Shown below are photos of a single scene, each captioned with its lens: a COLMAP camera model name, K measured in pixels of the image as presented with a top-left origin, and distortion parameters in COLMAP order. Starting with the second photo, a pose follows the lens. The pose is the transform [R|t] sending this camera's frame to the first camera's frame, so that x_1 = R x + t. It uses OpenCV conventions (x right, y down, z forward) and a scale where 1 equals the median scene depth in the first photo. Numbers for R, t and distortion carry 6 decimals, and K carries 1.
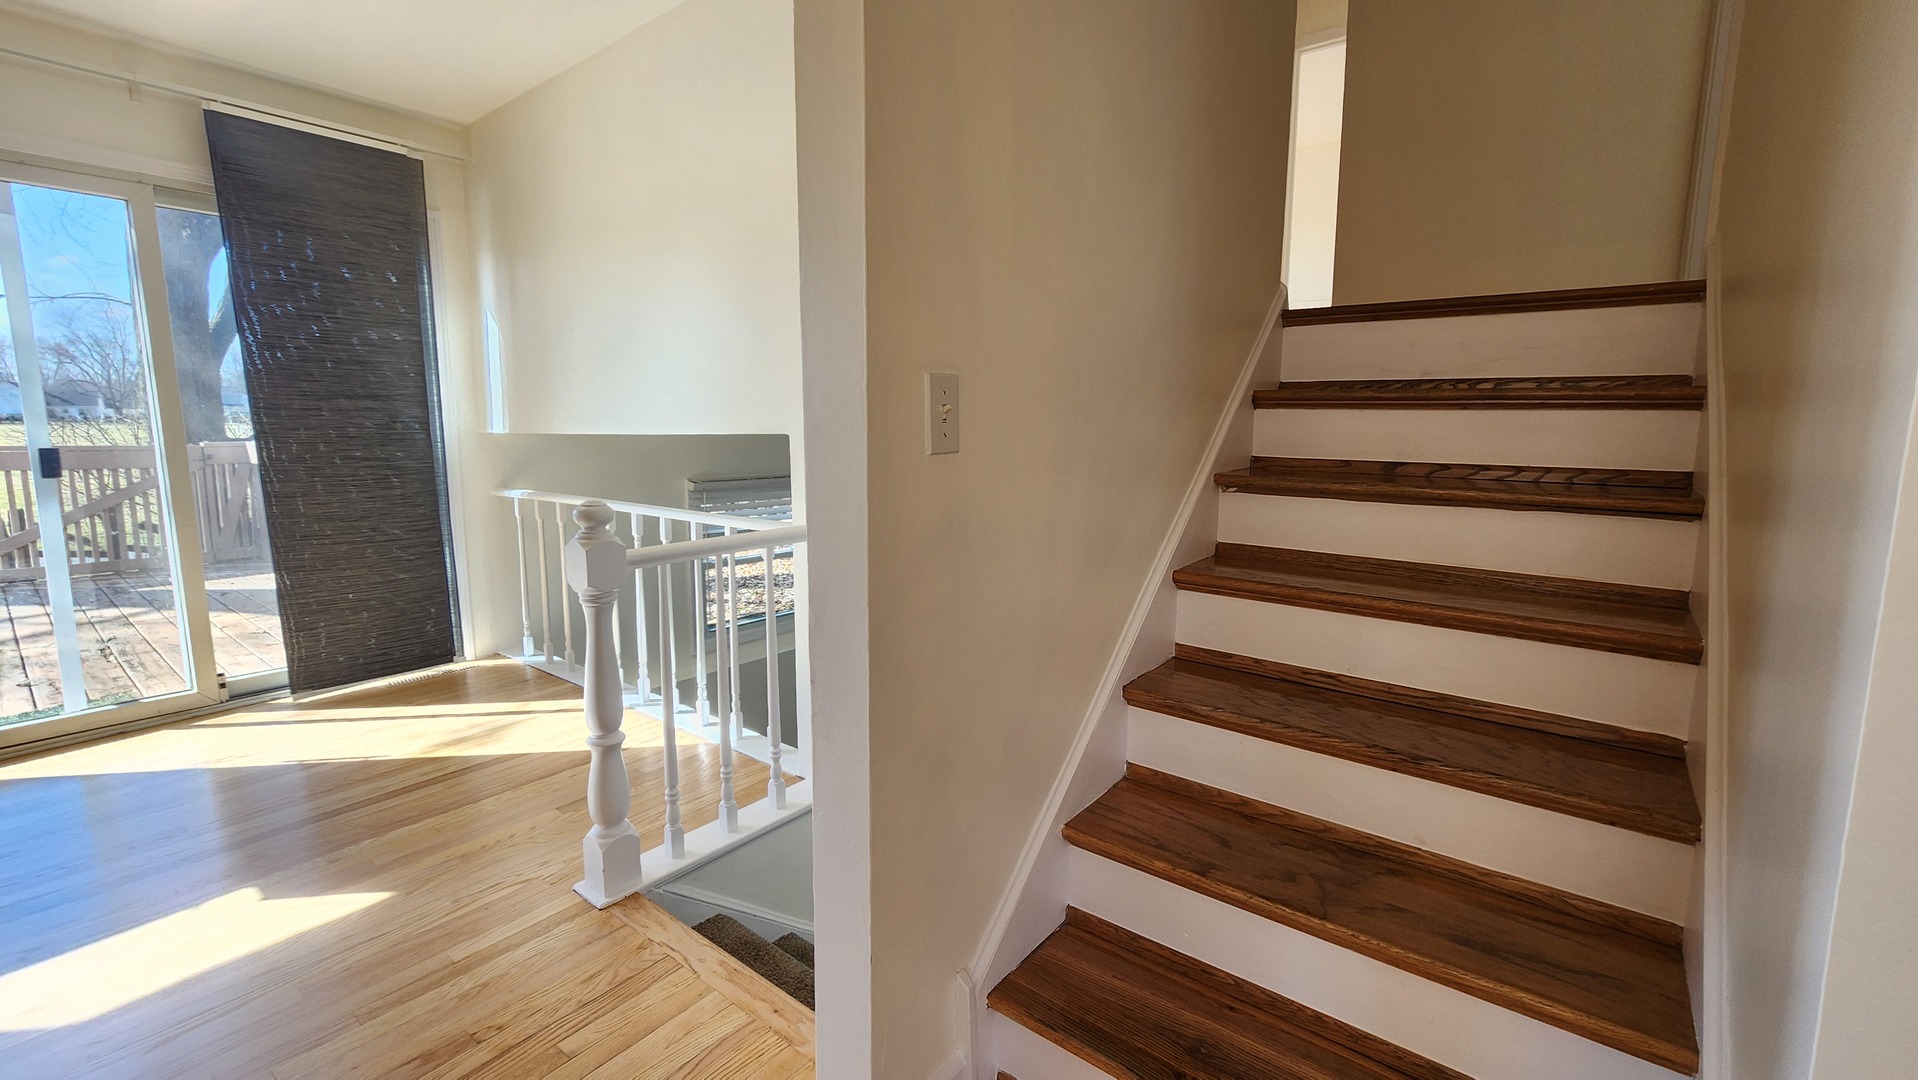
lens RADIAL K [[790.2, 0, 962.8], [0, 790.2, 531.1], [0, 0, 1]] dist [0.000037, -0.000378]
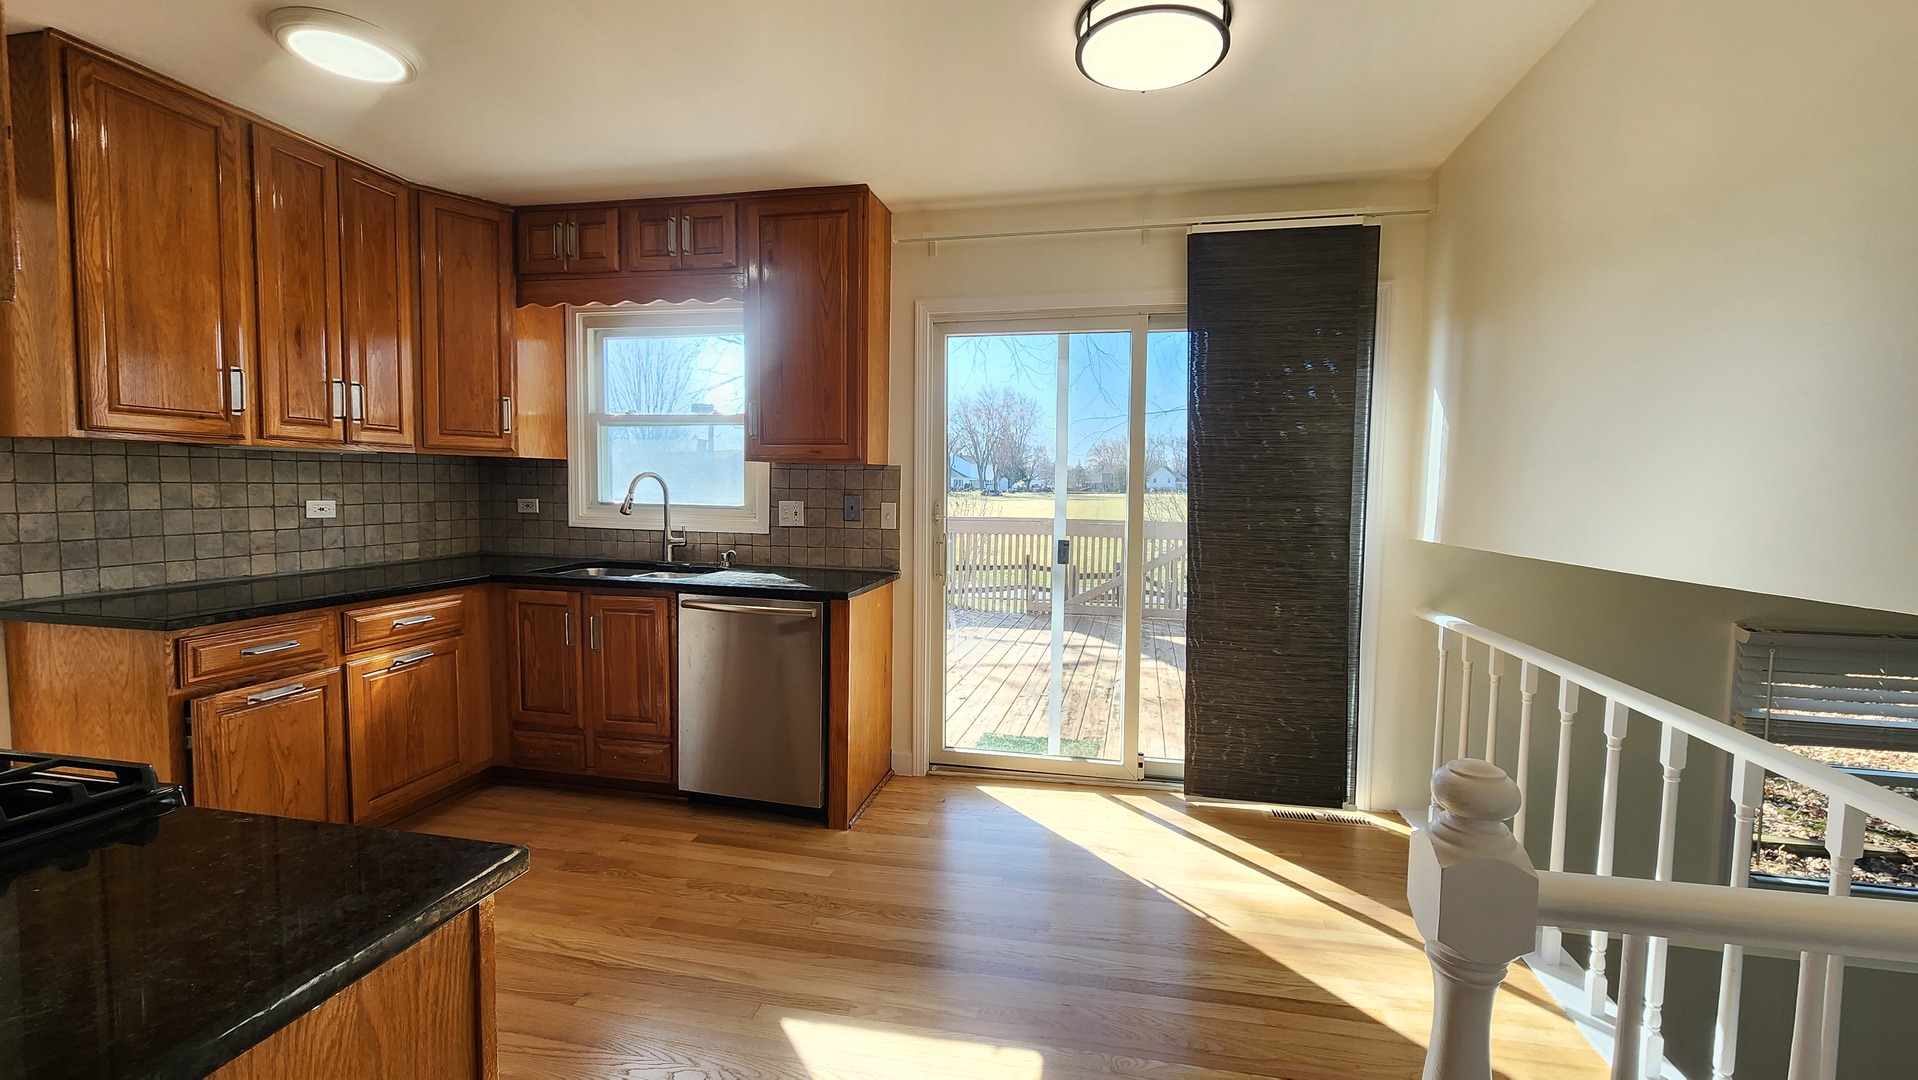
lens RADIAL K [[790.2, 0, 962.8], [0, 790.2, 531.1], [0, 0, 1]] dist [0.000037, -0.000378]
pose [[0.439758, 0.054147, -0.896483, -0.096357], [-0.136056, 0.990677, -0.006904, -0.074080], [0.887751, 0.125008, 0.443025, 0.264142]]
